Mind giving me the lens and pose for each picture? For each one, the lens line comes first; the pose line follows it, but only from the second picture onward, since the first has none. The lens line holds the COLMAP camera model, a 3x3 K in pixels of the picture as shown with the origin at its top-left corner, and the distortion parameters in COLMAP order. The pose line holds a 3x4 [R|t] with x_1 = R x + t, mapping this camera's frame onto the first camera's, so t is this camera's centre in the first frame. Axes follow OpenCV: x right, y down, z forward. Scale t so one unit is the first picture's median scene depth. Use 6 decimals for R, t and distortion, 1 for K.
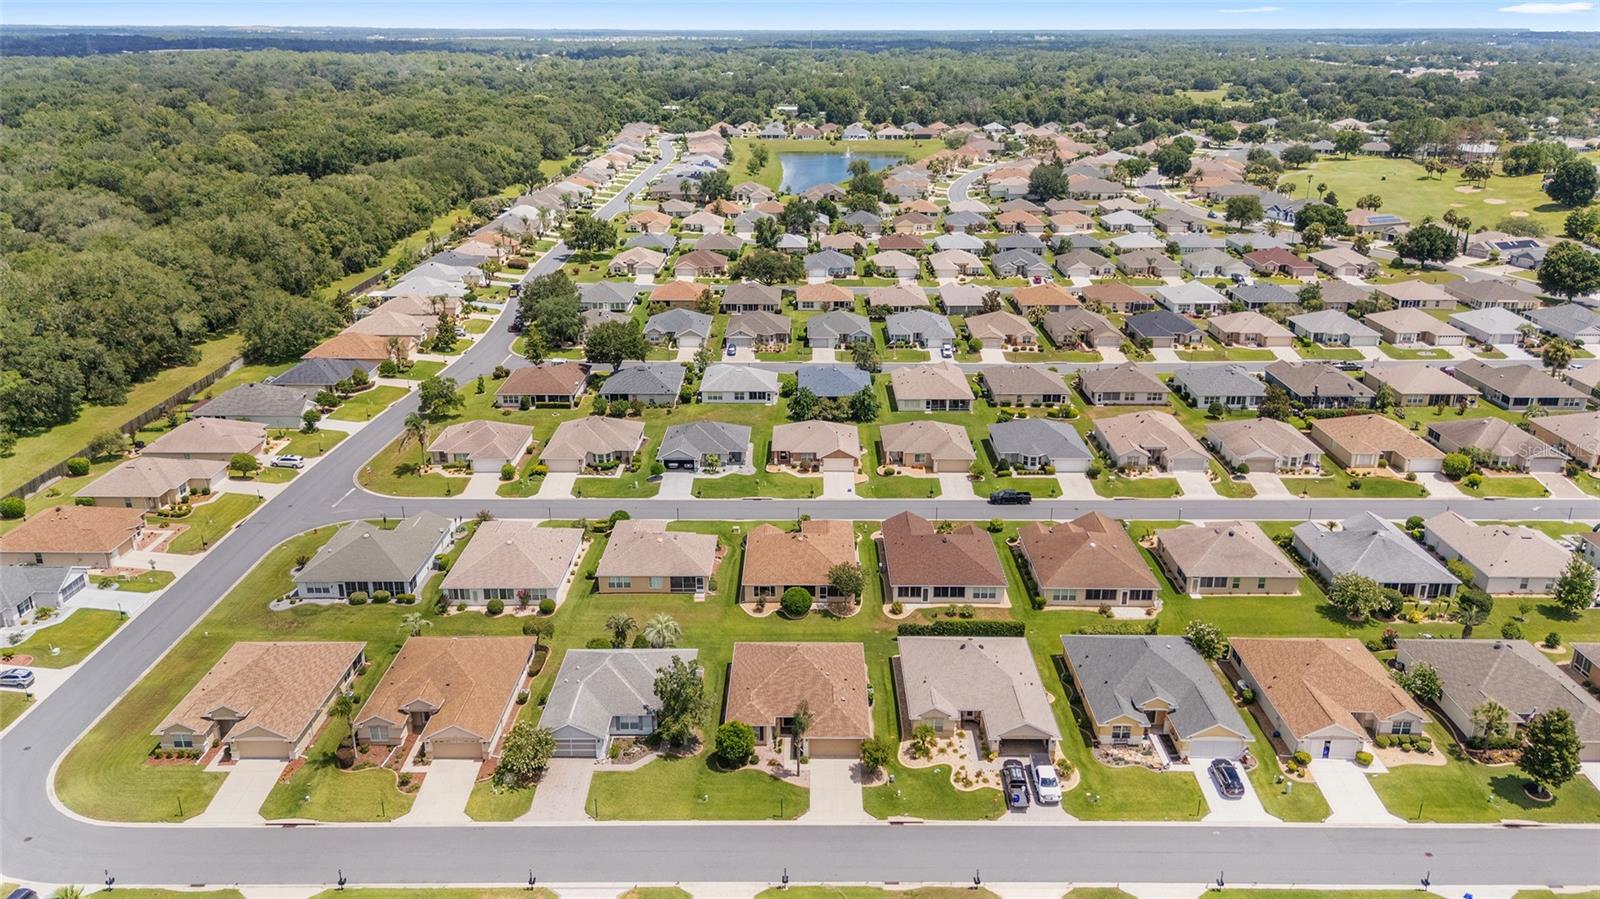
lens RADIAL K [[1184.9, 0, 800.8], [0, 1184.9, 421.3], [0, 0, 1]] dist [0.086106, -0.128615]
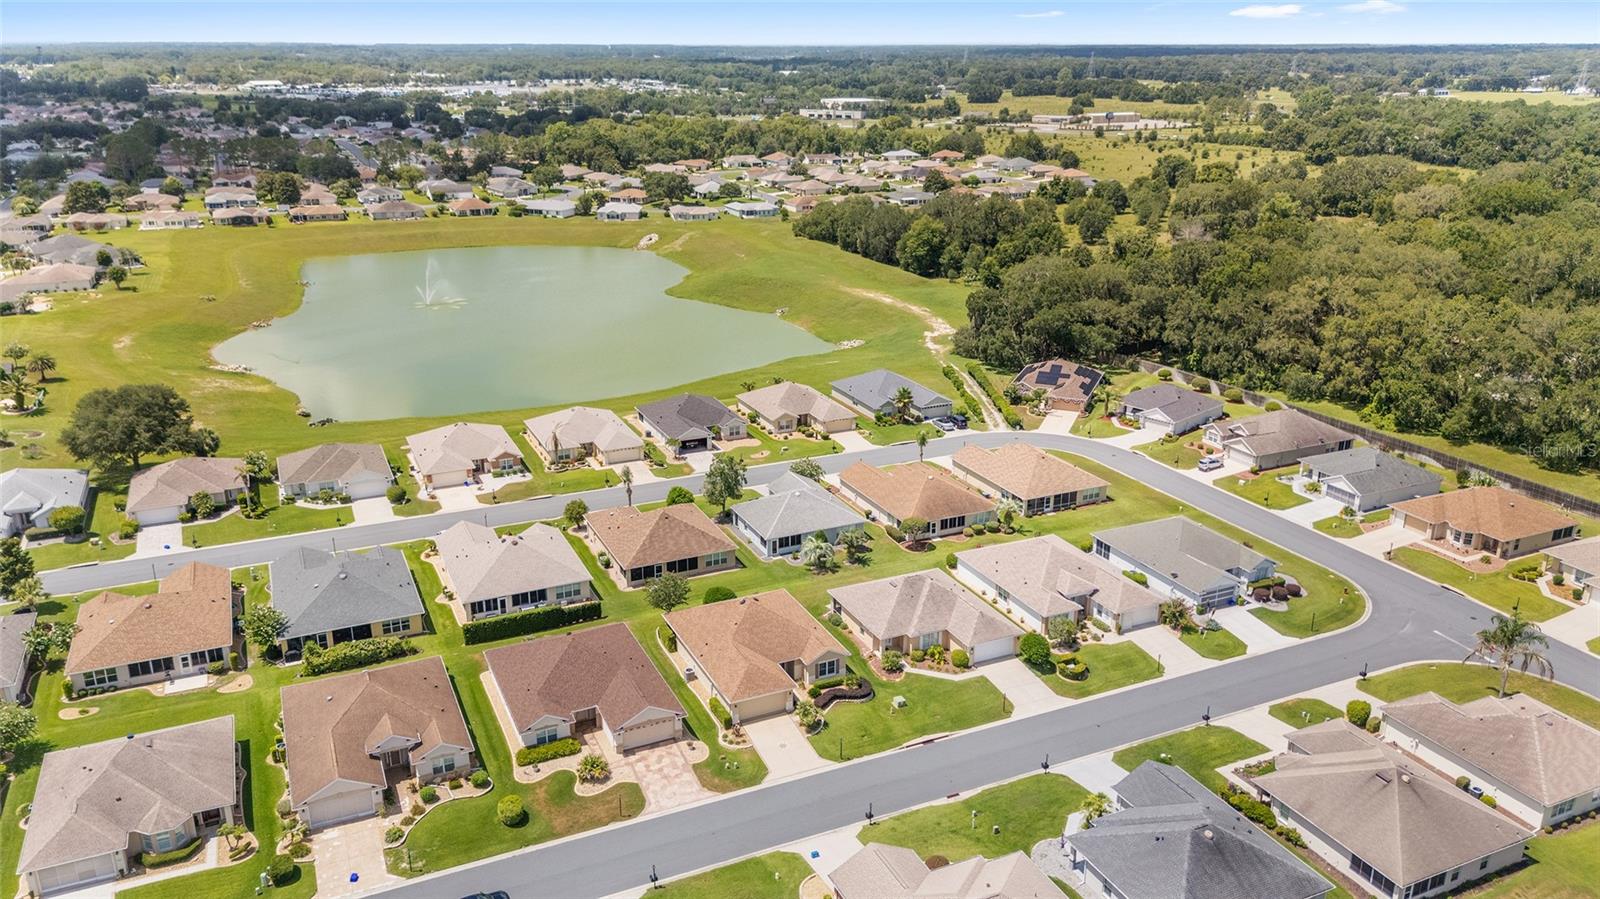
lens RADIAL K [[1182.1, 0, 800.0], [0, 1182.1, 449.5], [0, 0, 1]] dist [0.076462, -0.095538]
pose [[-0.906377, 0.130576, -0.401784, 0.218021], [-0.140948, 0.803083, 0.578956, -0.355727], [0.398263, 0.581384, -0.709492, 1.199663]]
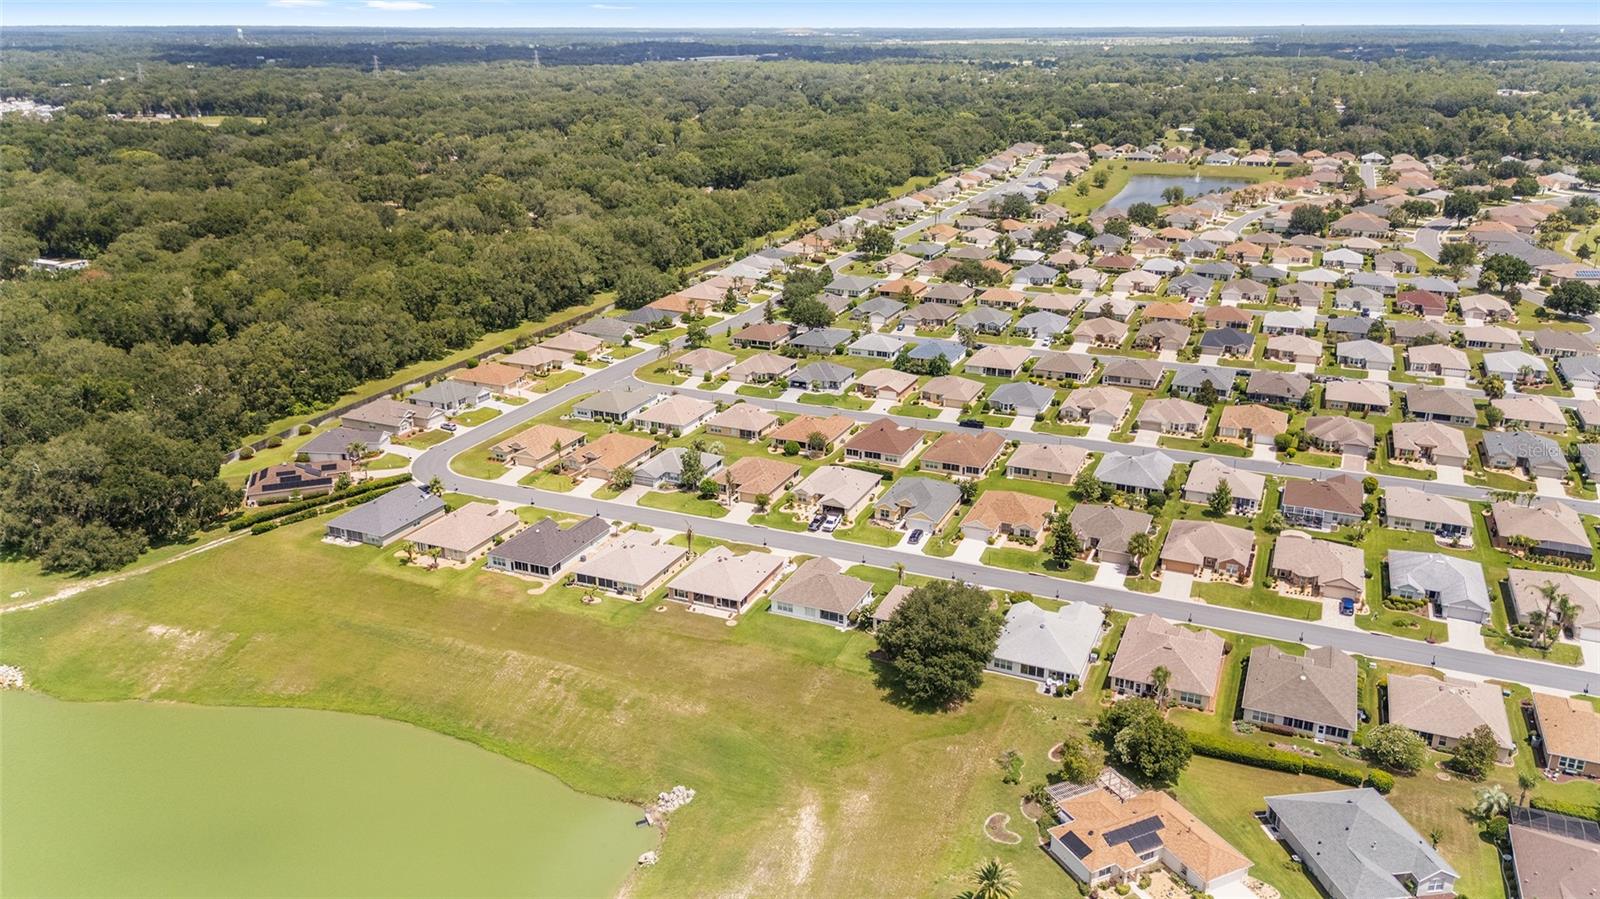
lens RADIAL K [[1182.1, 0, 800.0], [0, 1182.1, 449.5], [0, 0, 1]] dist [0.076462, -0.095538]
pose [[0.916704, 0.131152, -0.377430, 0.539178], [-0.121629, 0.991362, 0.049073, 0.045344], [0.380606, 0.000921, 0.924737, -0.550828]]
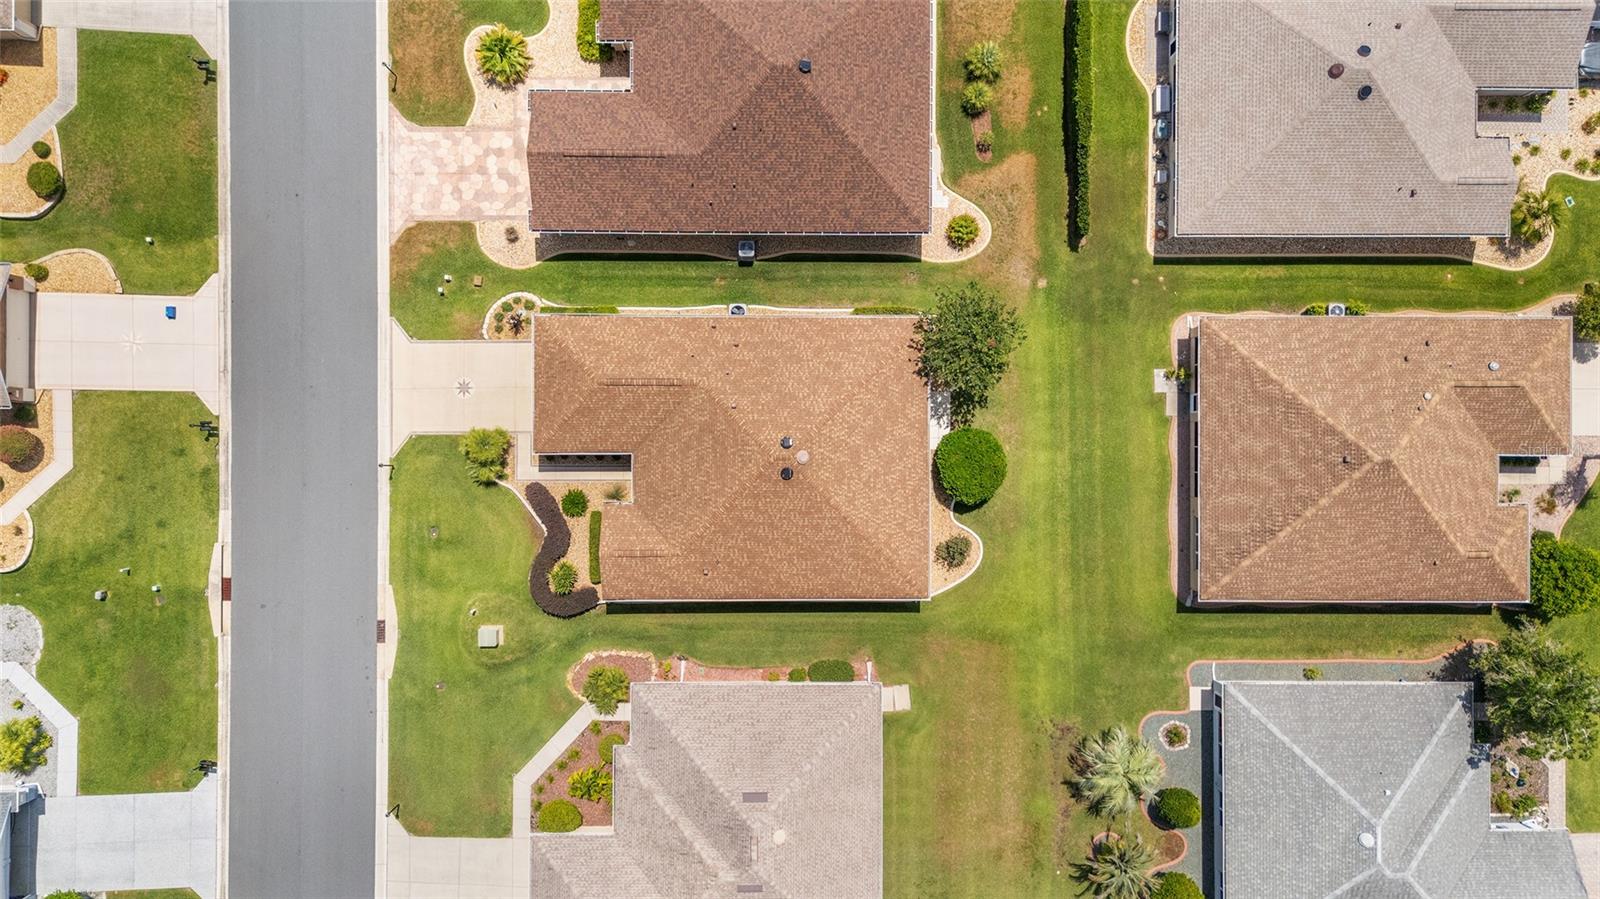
lens RADIAL K [[1182.1, 0, 800.0], [0, 1182.1, 449.5], [0, 0, 1]] dist [0.076462, -0.095538]
pose [[-0.004455, -0.999990, 0.000788, 0.001720], [0.301795, -0.000593, 0.953373, -0.197962], [-0.953362, 0.004485, 0.301795, 0.697893]]
